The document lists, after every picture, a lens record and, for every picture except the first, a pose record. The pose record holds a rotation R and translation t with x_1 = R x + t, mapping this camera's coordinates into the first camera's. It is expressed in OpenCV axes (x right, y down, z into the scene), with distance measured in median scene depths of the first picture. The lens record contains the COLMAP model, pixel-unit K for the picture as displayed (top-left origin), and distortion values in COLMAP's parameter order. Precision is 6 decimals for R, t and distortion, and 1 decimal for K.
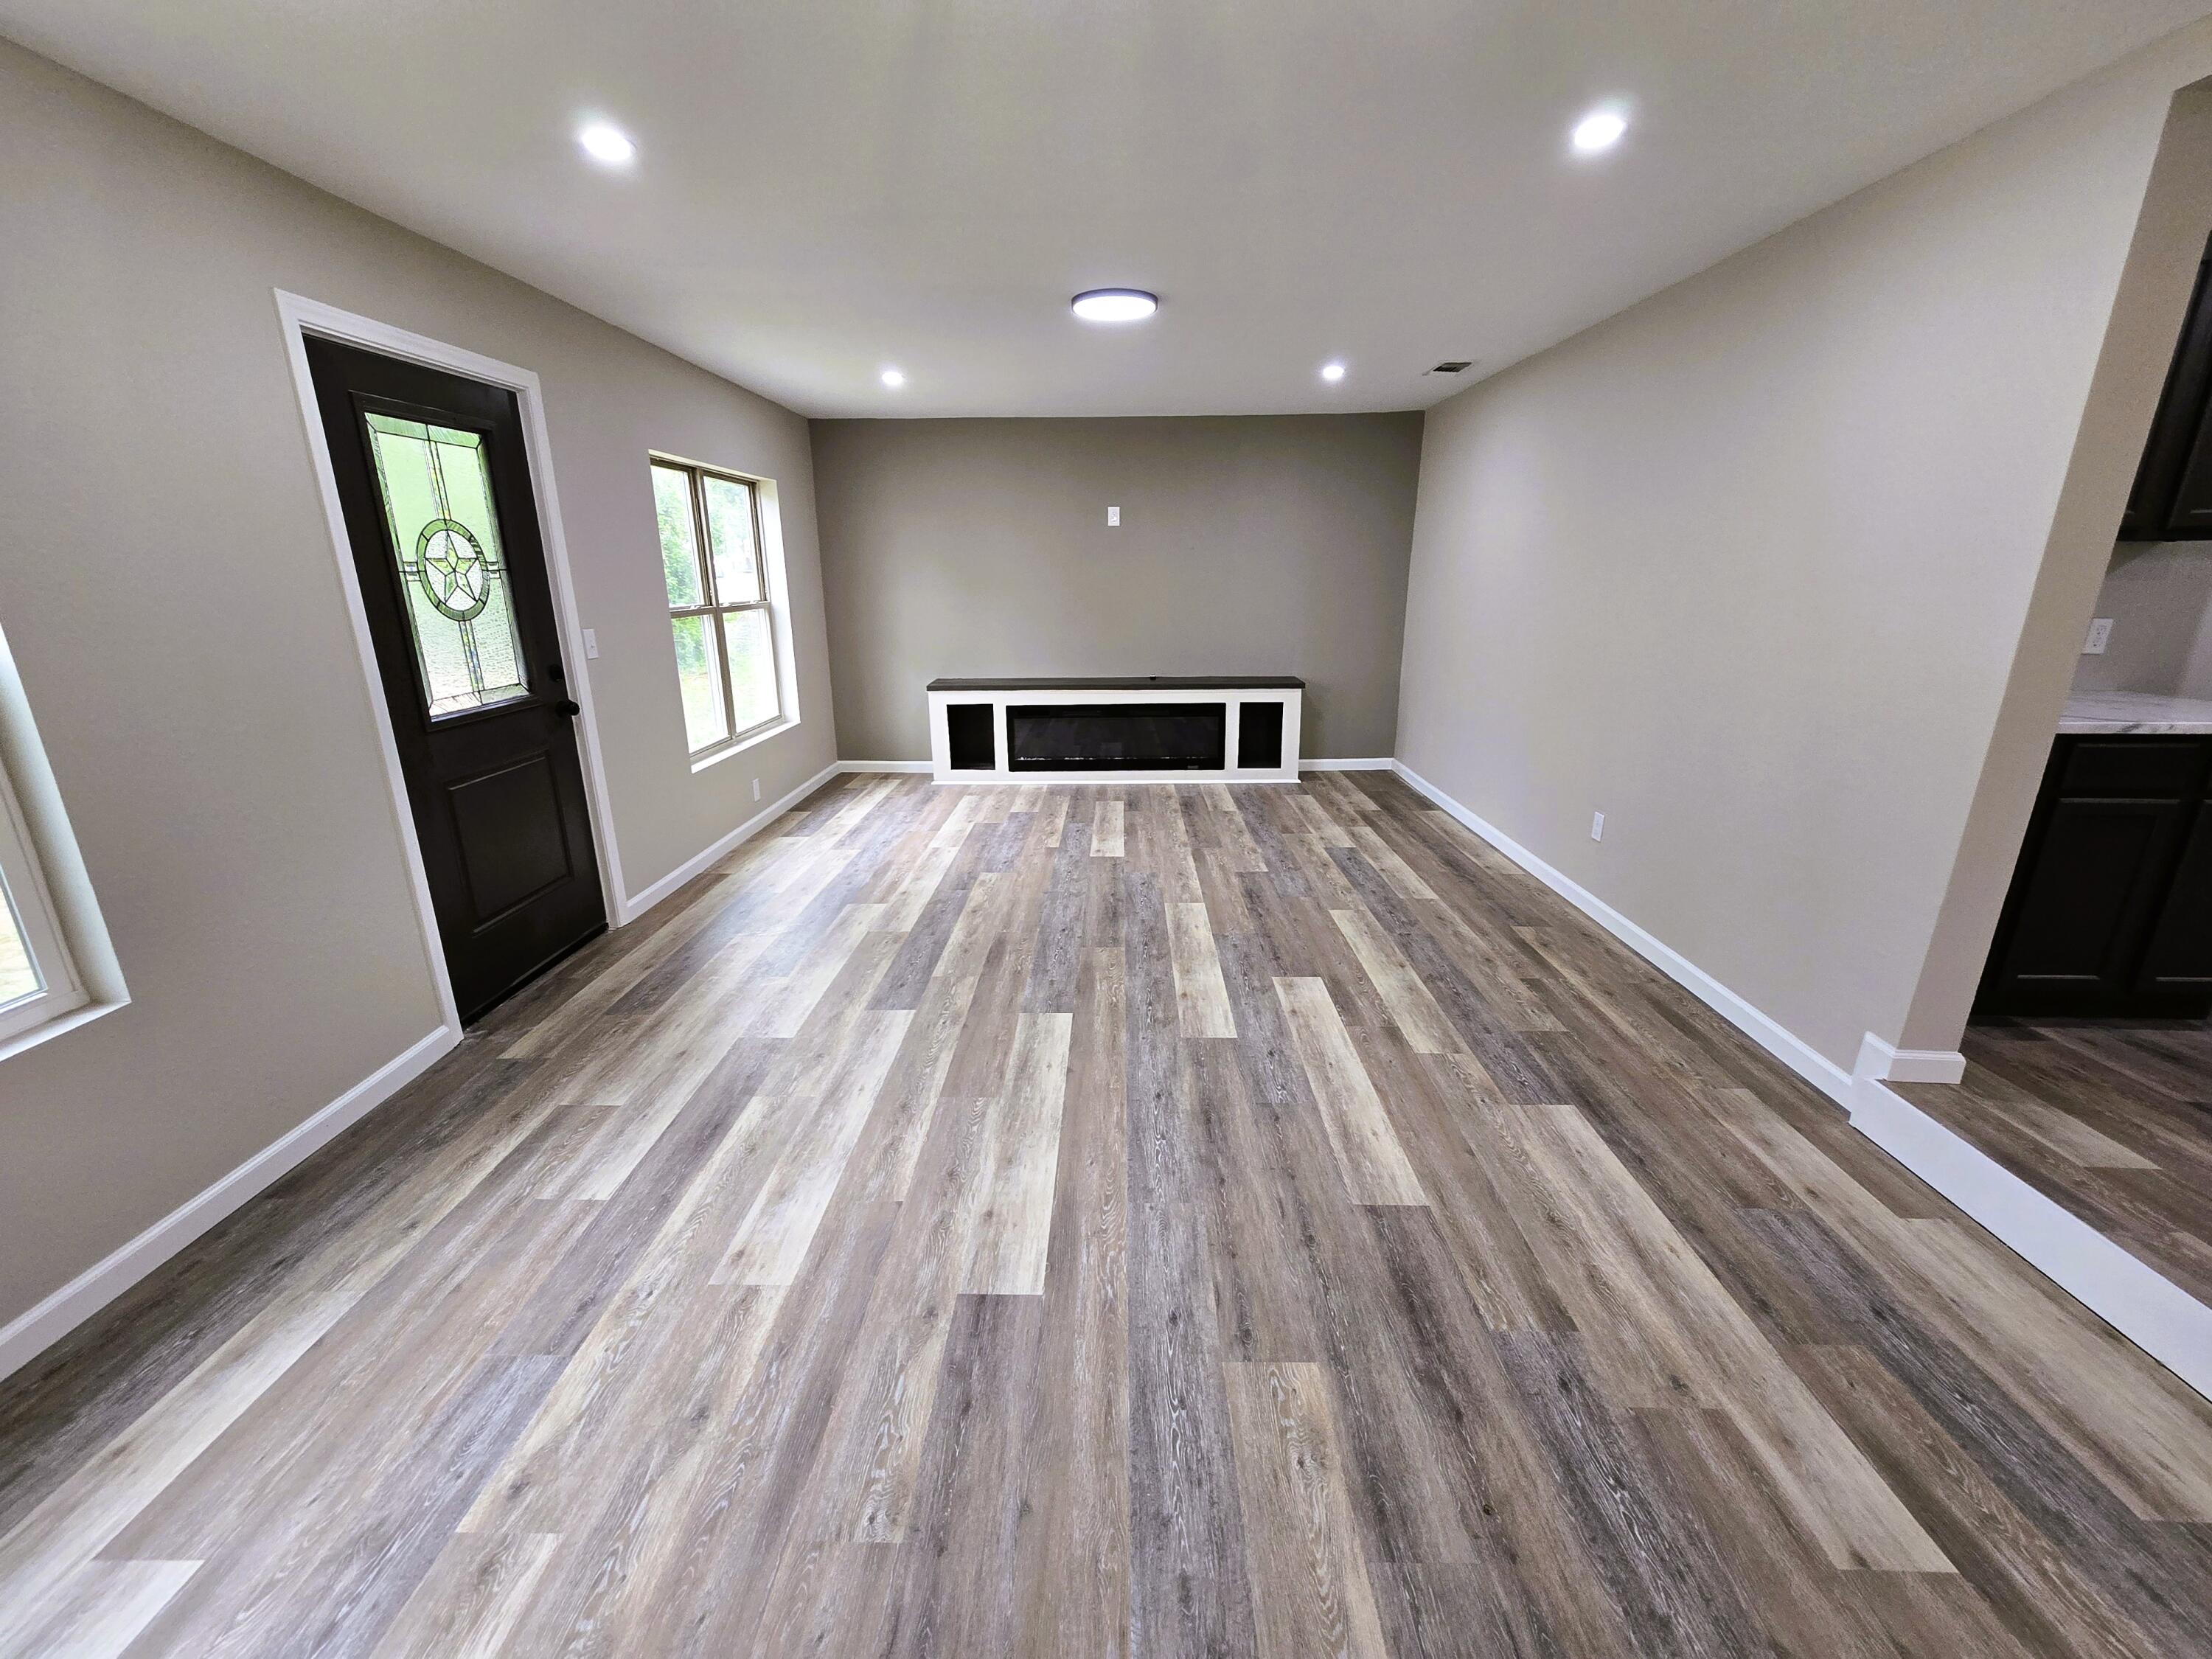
lens RADIAL K [[887.2, 0, 1106.0], [0, 887.2, 829.5], [0, 0, 1]] dist [0.002816, -0.000046]
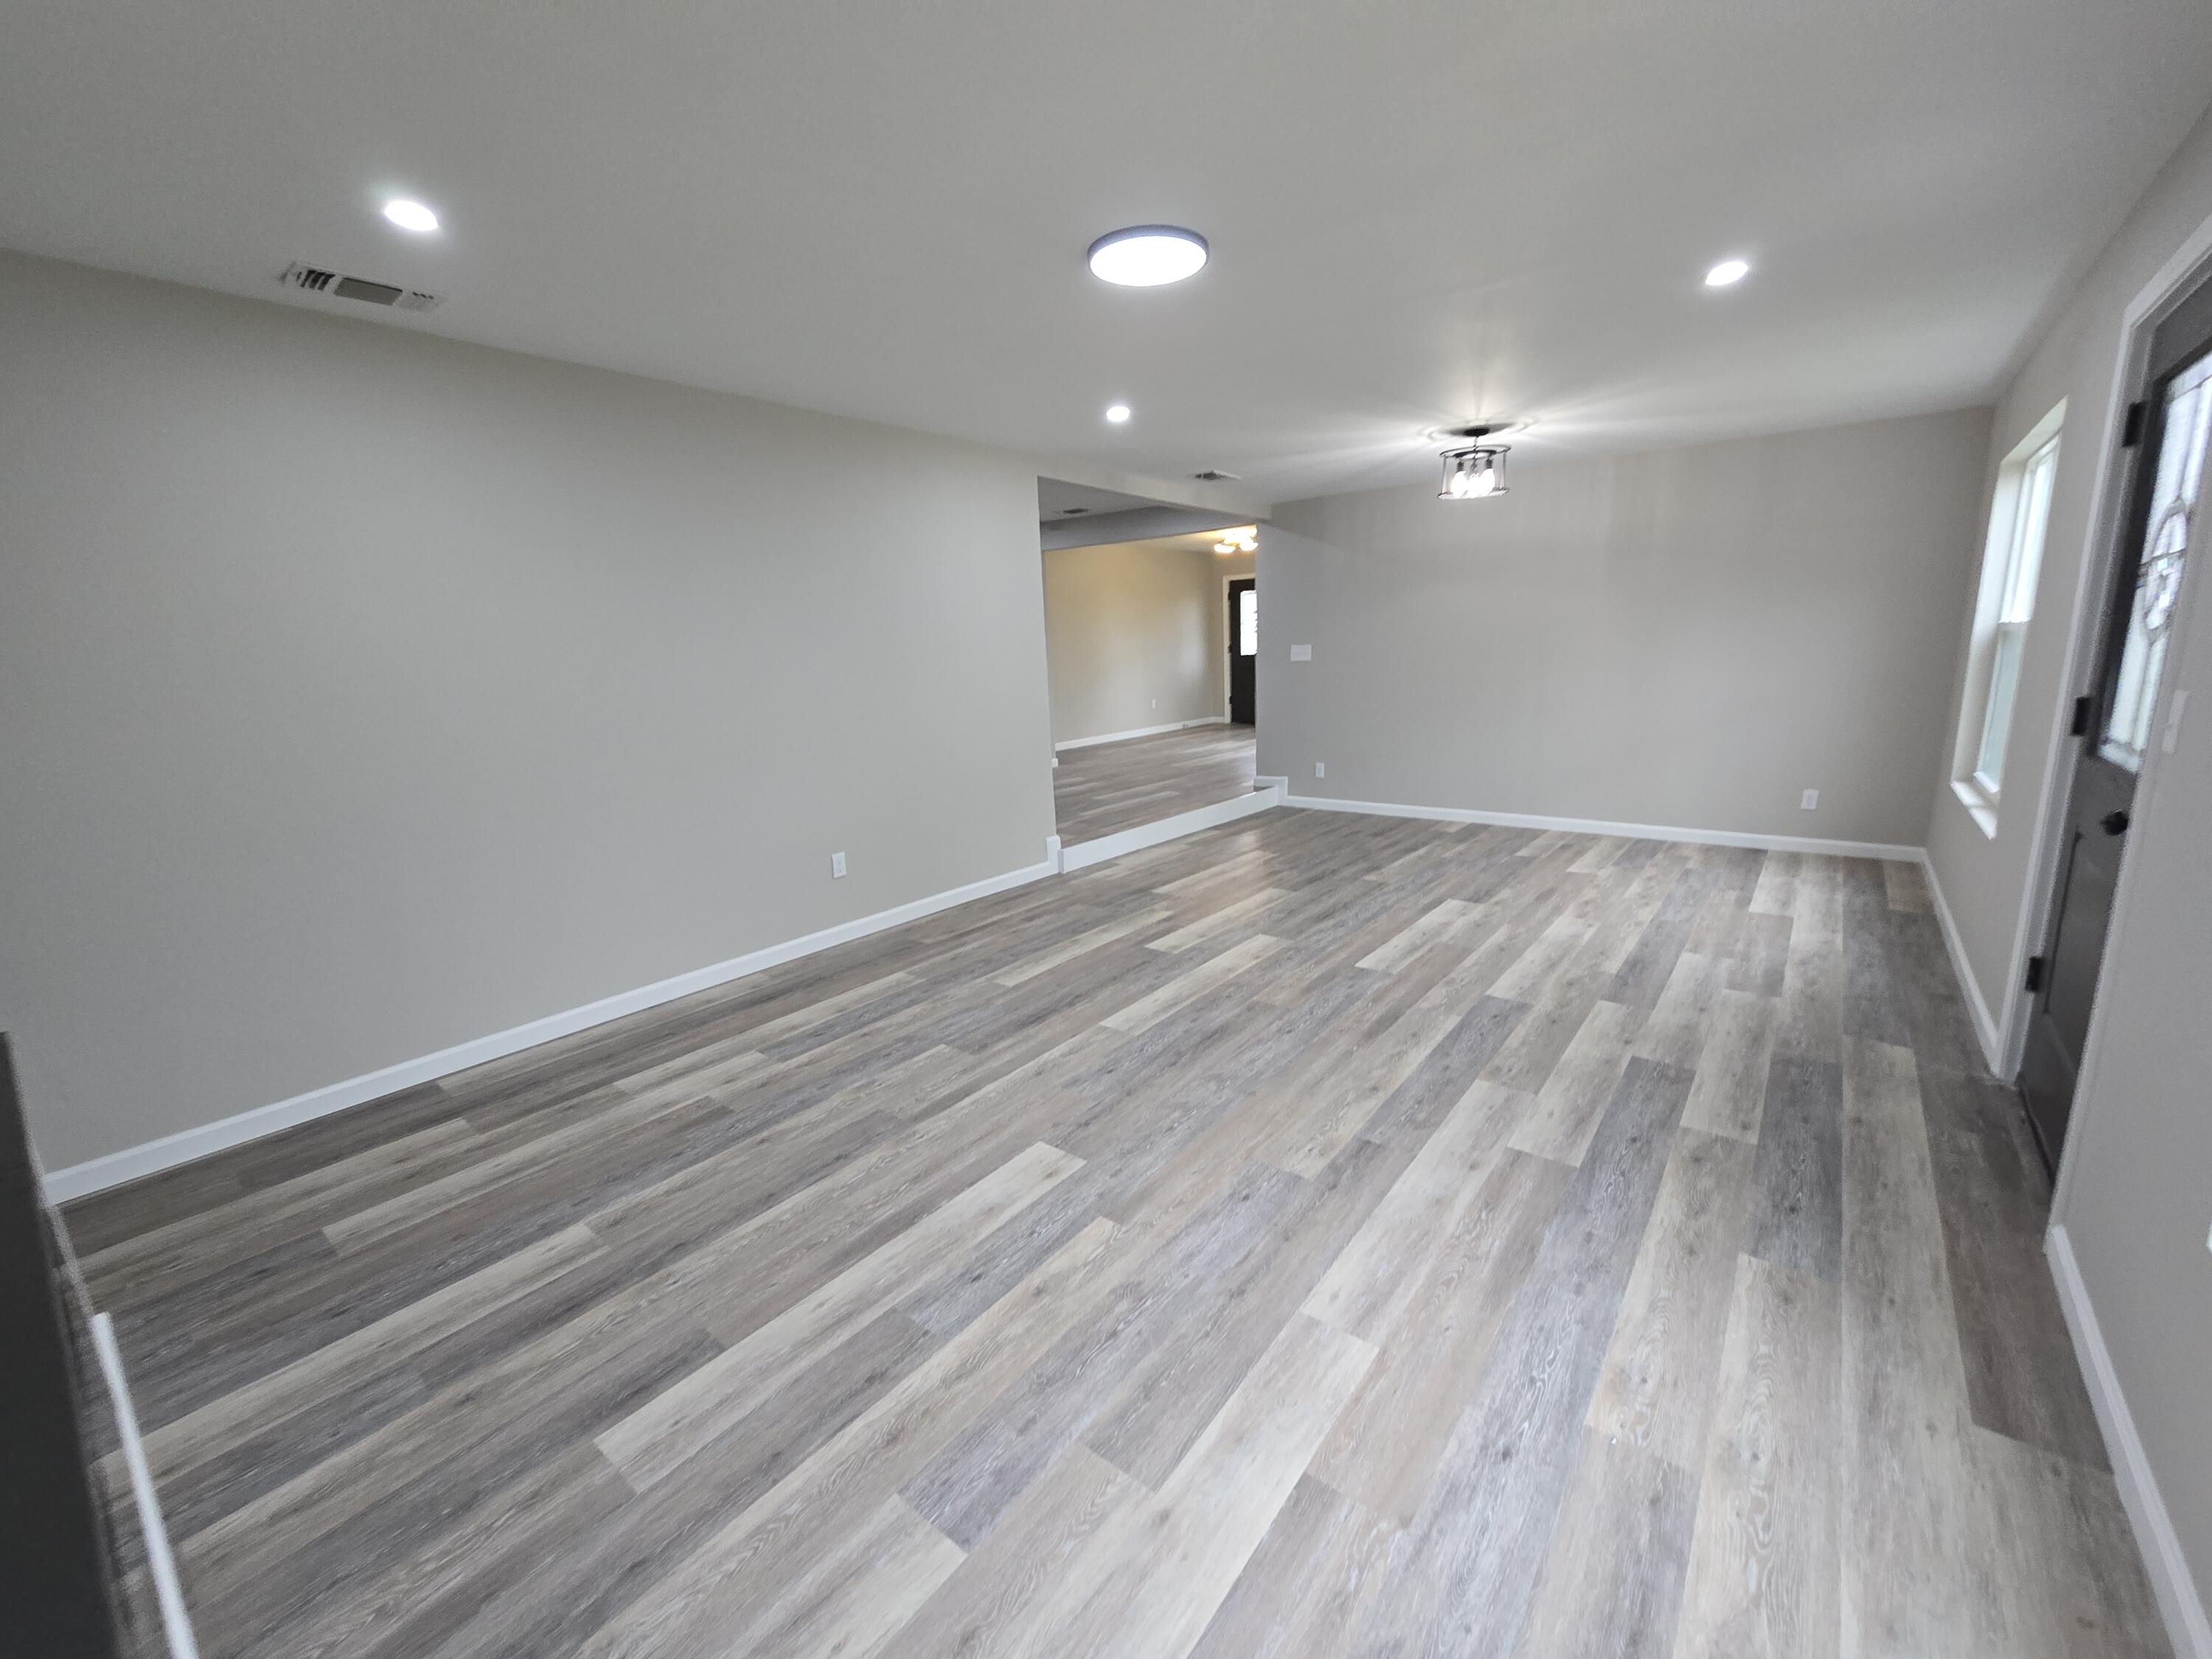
lens RADIAL K [[887.2, 0, 1106.0], [0, 887.2, 829.5], [0, 0, 1]] dist [0.002816, -0.000046]
pose [[-0.786098, -0.093833, 0.610938, -0.445454], [0.214352, 0.885687, 0.411839, -0.484118], [-0.579744, 0.454702, -0.676123, 1.714275]]
